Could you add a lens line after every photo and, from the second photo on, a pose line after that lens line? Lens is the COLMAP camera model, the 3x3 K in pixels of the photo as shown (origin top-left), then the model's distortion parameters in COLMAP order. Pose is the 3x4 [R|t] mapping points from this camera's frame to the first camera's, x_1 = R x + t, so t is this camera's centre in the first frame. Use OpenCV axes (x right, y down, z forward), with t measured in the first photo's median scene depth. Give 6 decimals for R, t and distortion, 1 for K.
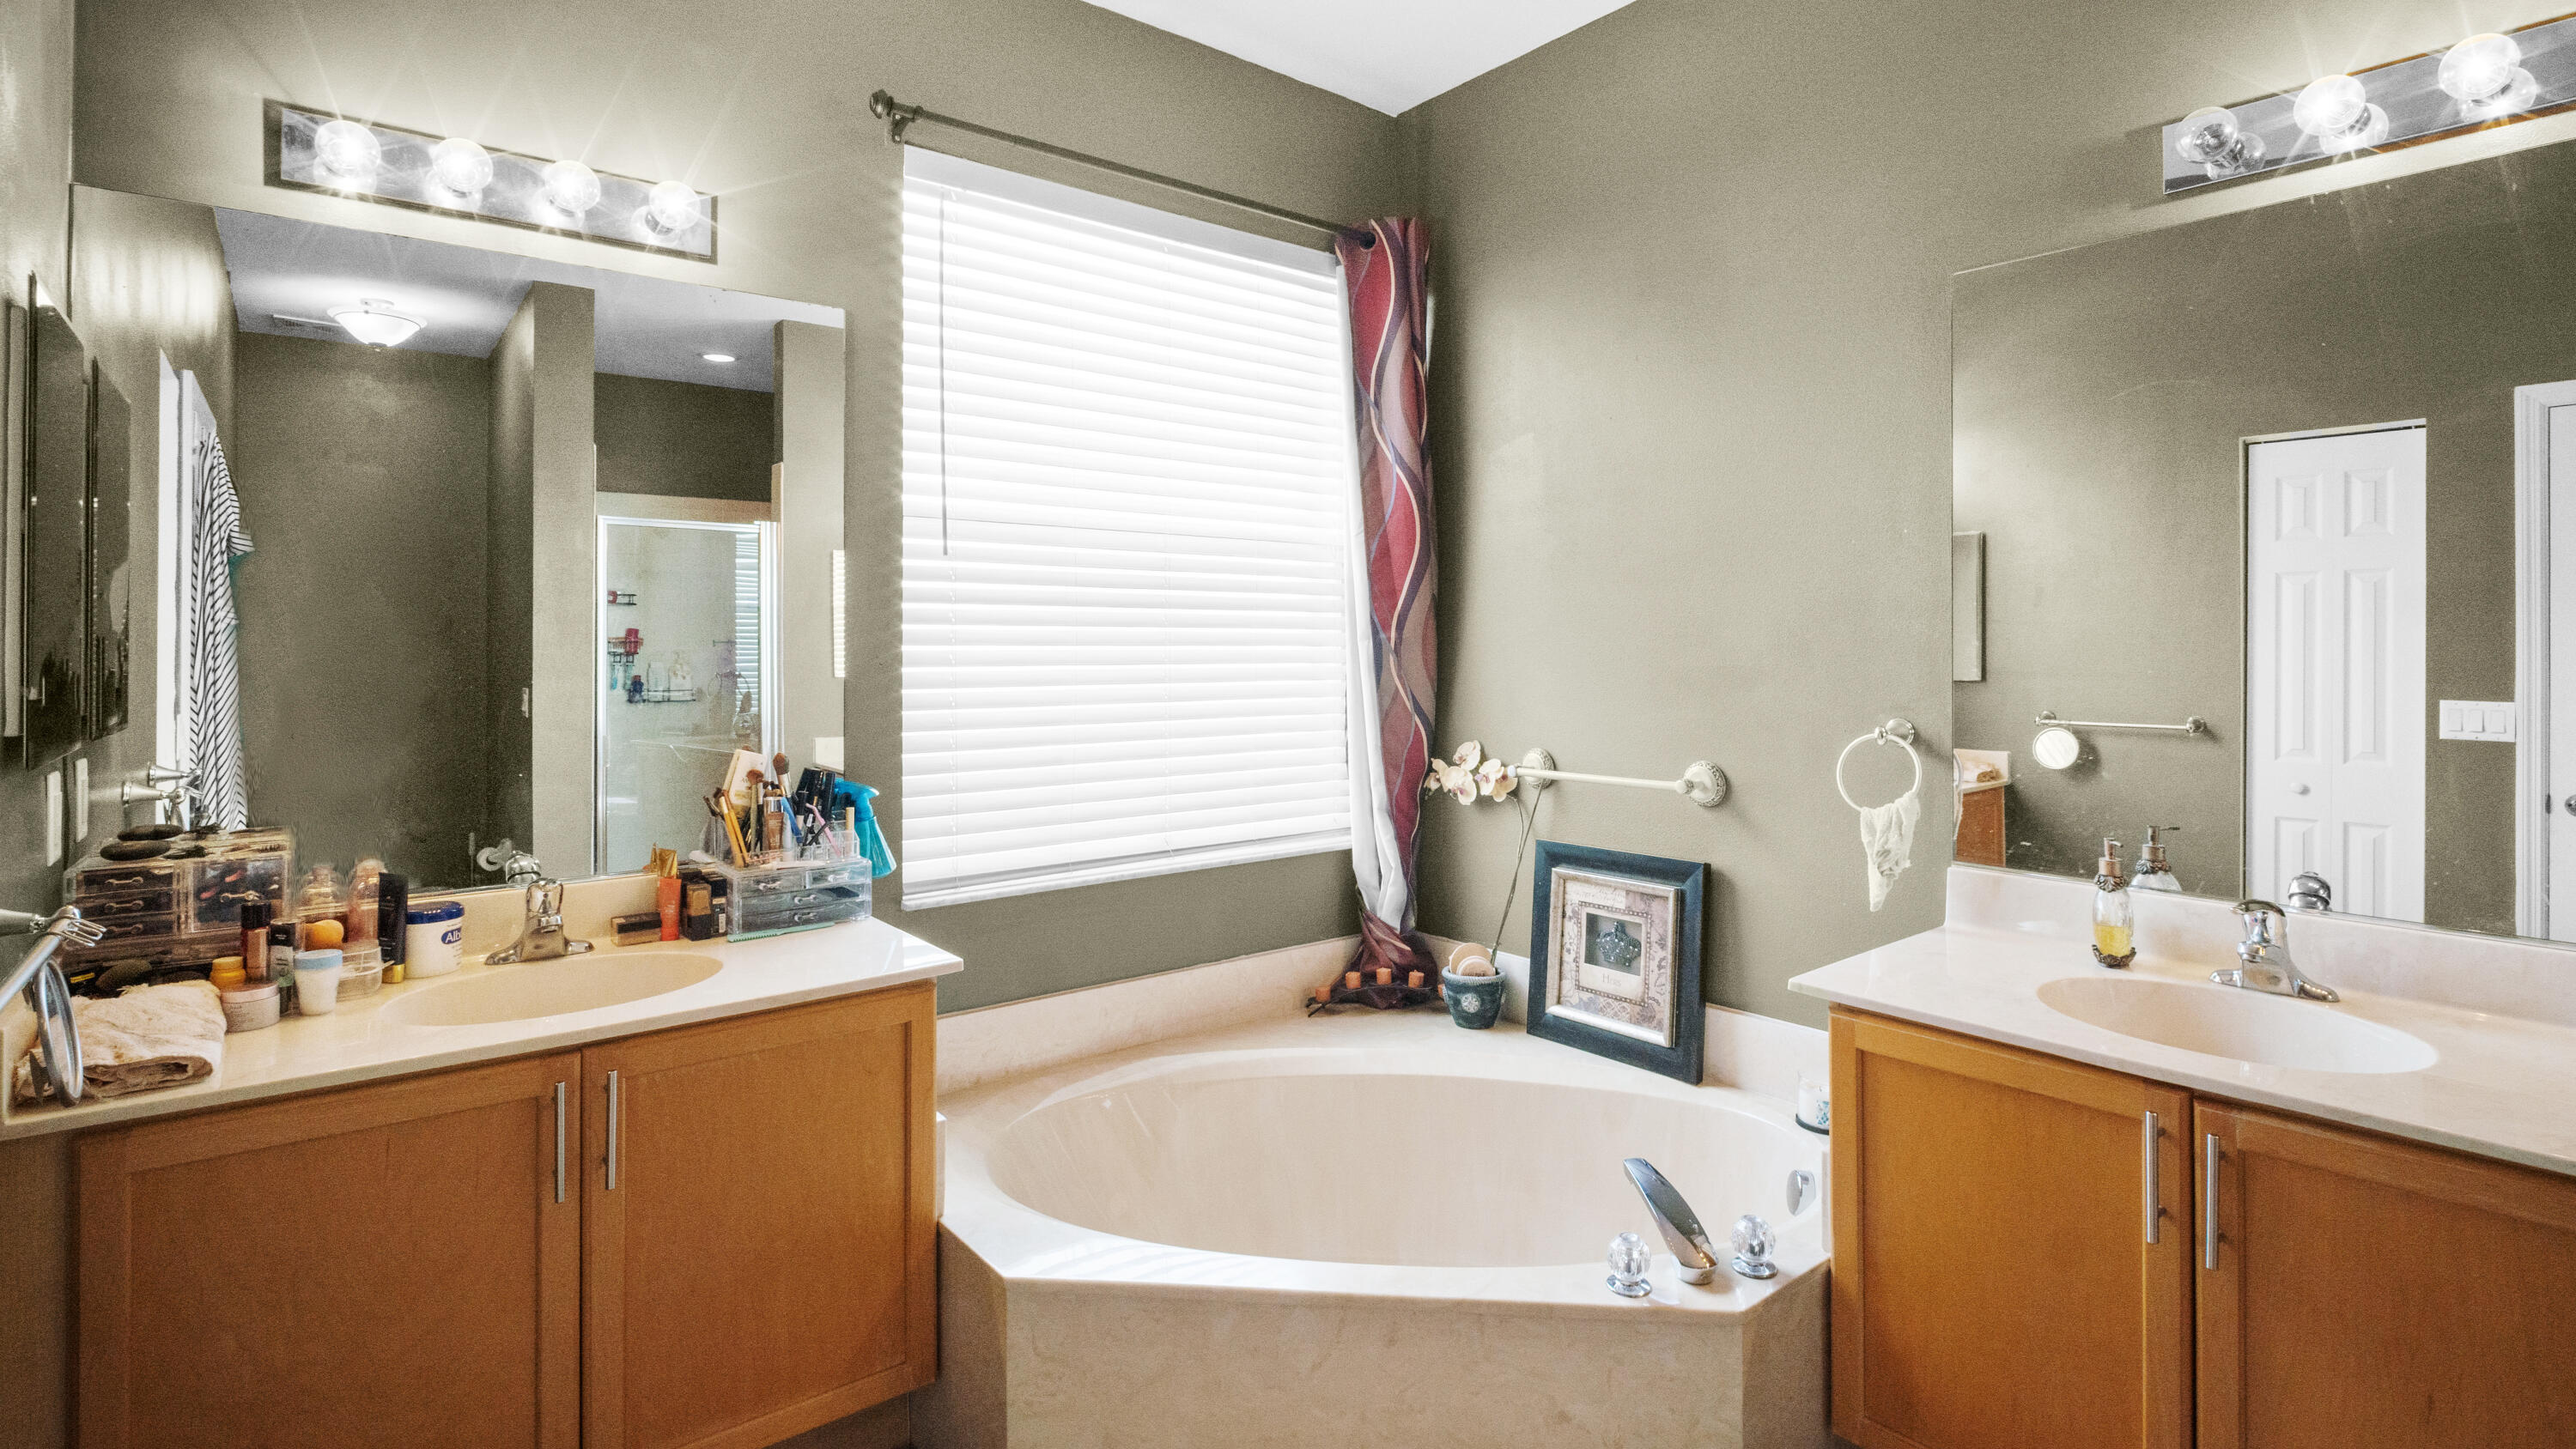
lens RADIAL K [[1193.9, 0, 1292.4], [0, 1193.9, 635.5], [0, 0, 1]] dist [0.003641, -0.015177]
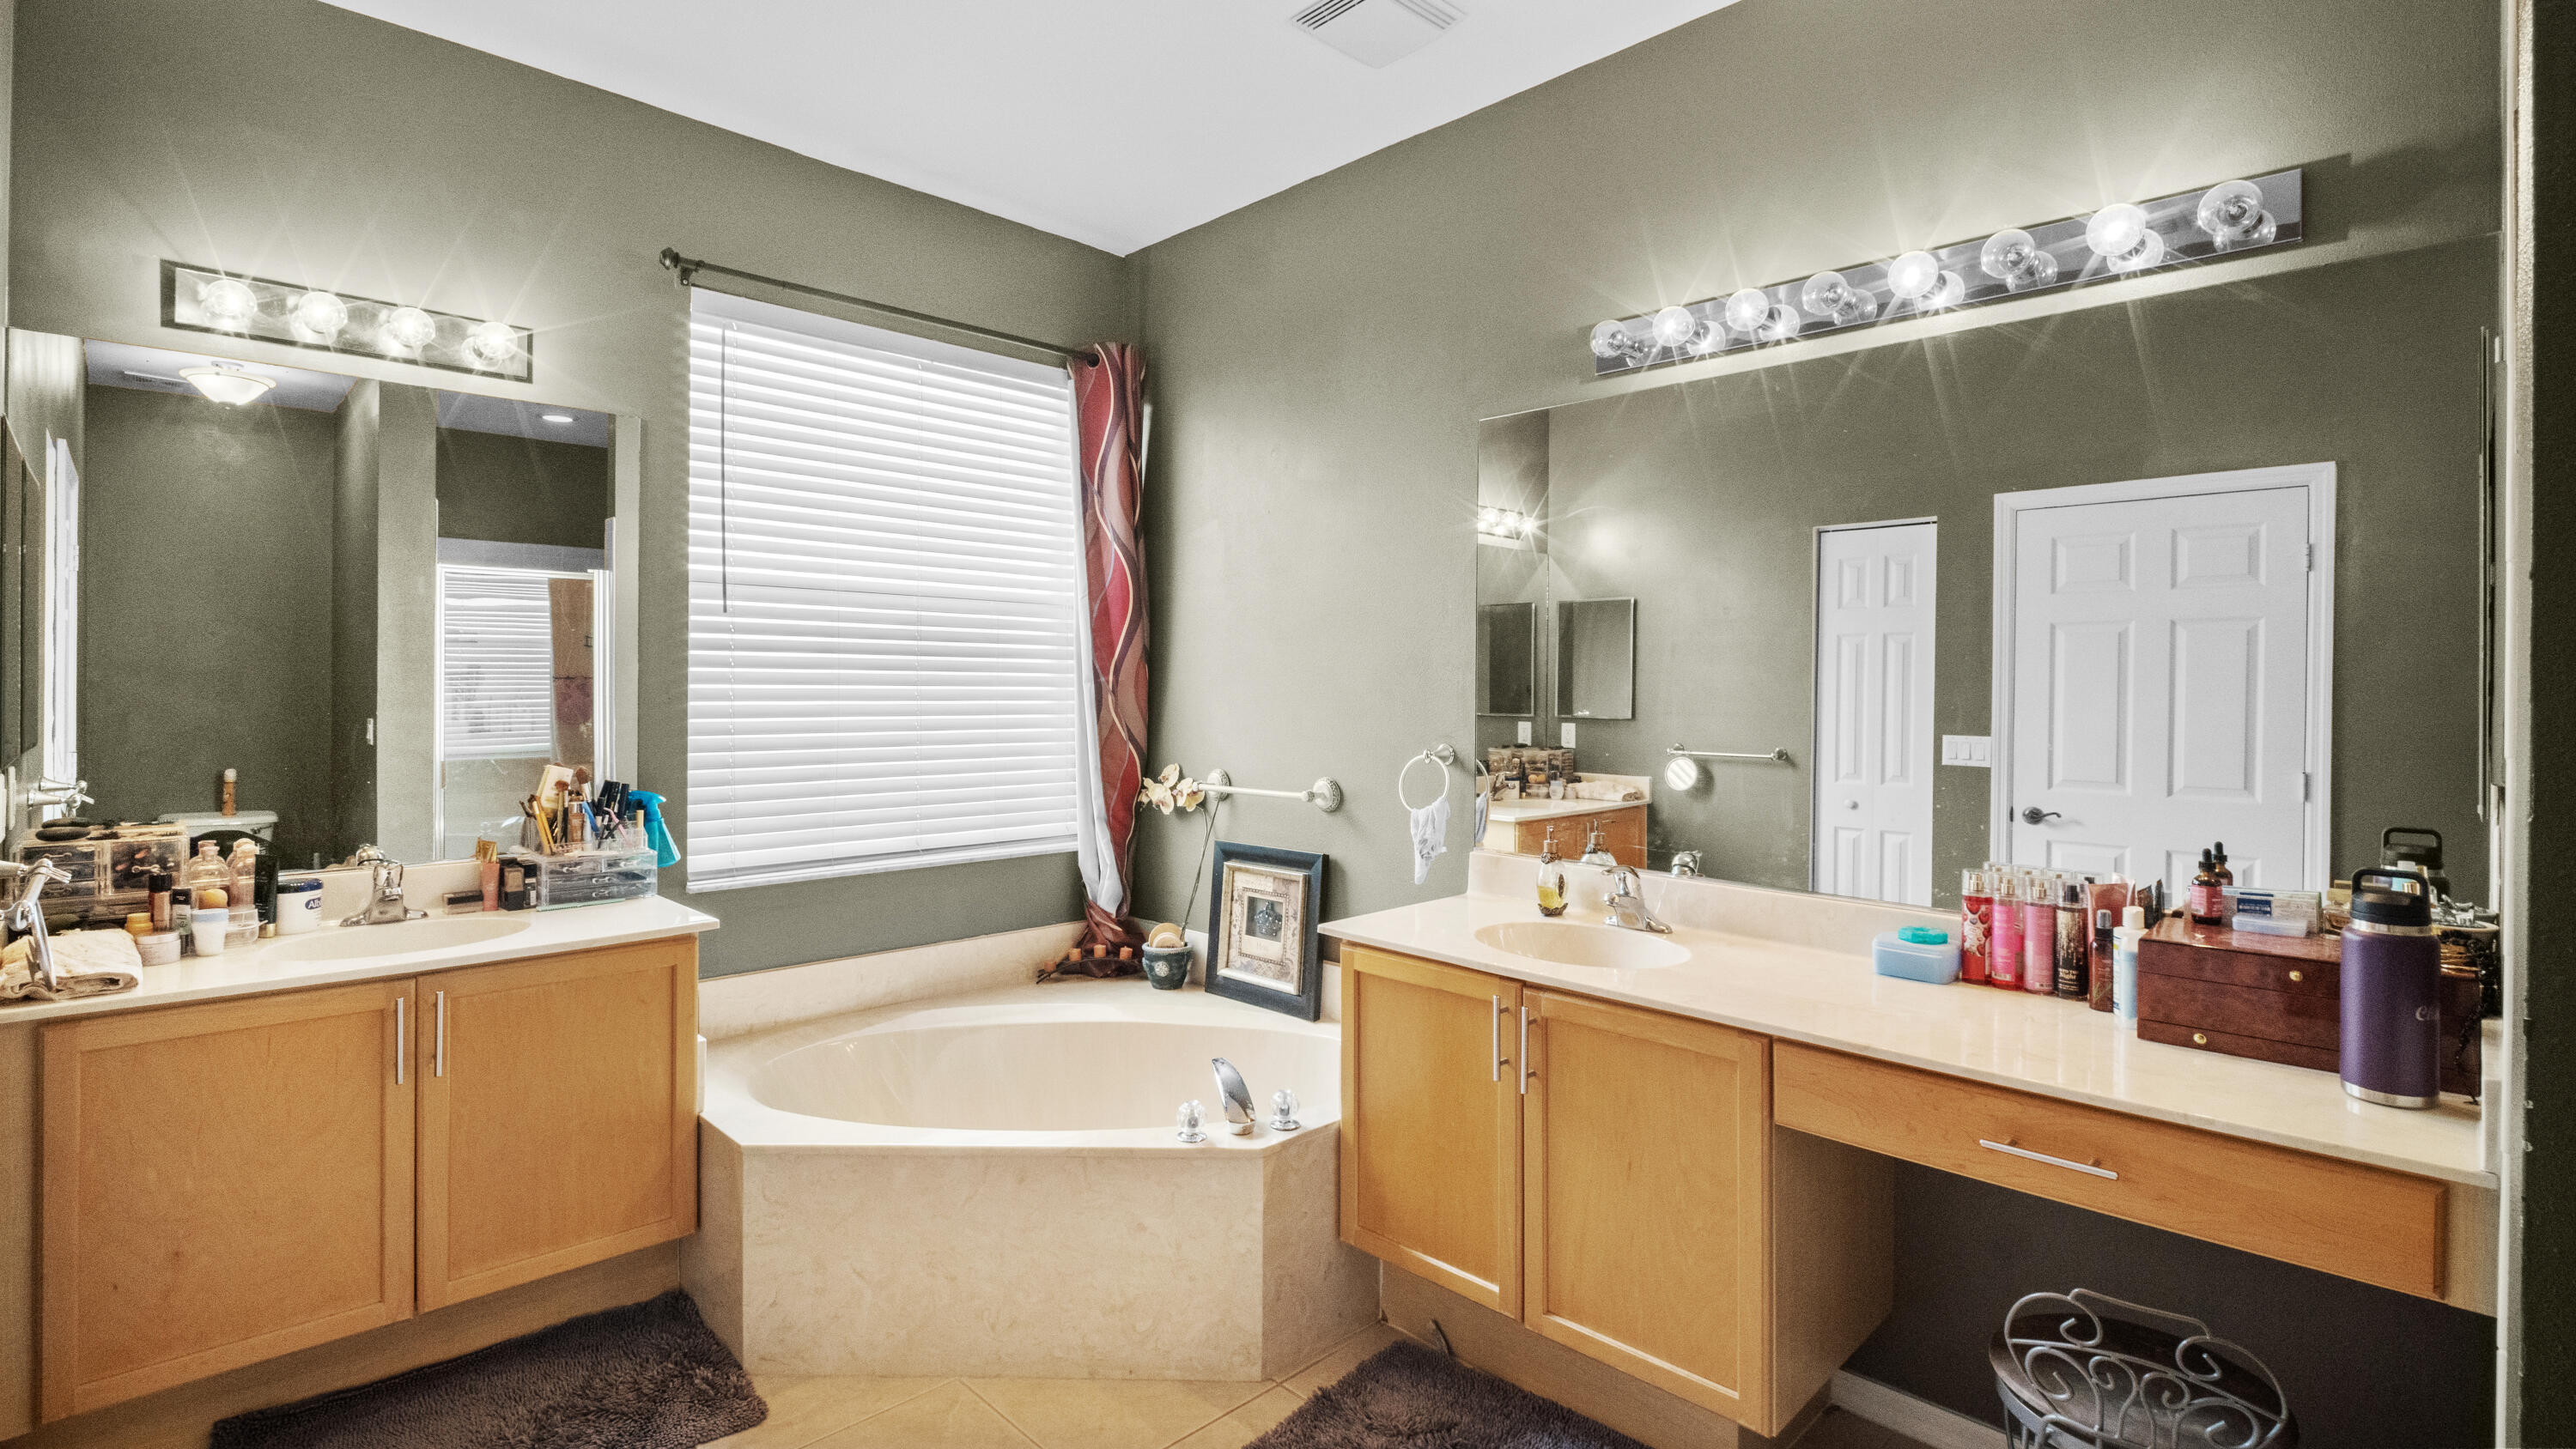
lens RADIAL K [[1184.3, 0, 1286.4], [0, 1184.3, 685.8], [0, 0, 1]] dist [-0.001490, -0.010171]
pose [[0.995813, 0.007919, 0.091069, 0.200498], [-0.008723, 0.999926, 0.008432, -0.006293], [-0.090996, -0.009191, 0.995809, -0.320713]]
